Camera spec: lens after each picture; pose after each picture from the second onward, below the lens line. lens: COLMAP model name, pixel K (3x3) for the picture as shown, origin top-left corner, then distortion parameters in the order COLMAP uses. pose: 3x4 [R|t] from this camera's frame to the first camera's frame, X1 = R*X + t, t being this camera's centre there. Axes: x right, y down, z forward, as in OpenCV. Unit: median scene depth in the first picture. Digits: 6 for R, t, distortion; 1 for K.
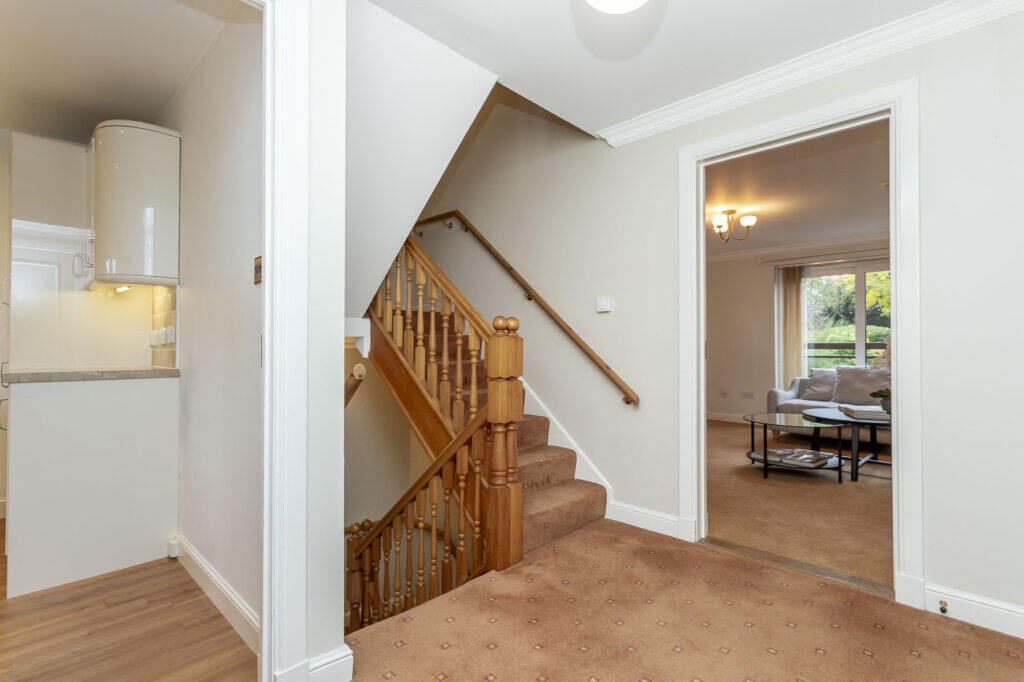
lens RADIAL K [[493.7, 0, 506.4], [0, 493.7, 336.3], [0, 0, 1]] dist [0.004223, -0.001039]
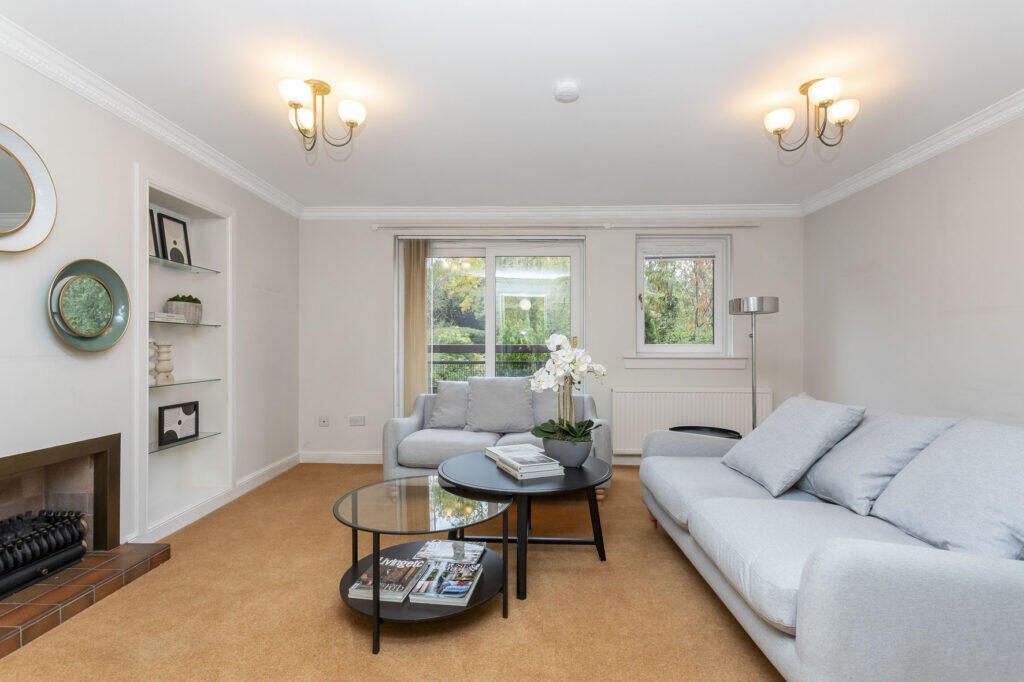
lens RADIAL K [[493.7, 0, 508.1], [0, 493.7, 340.3], [0, 0, 1]] dist [0.004223, -0.001039]
pose [[0.742512, 0.007376, 0.669792, 0.197433], [-0.014242, 0.999887, 0.004777, 0.001266], [-0.669681, -0.013086, 0.742534, 0.374847]]
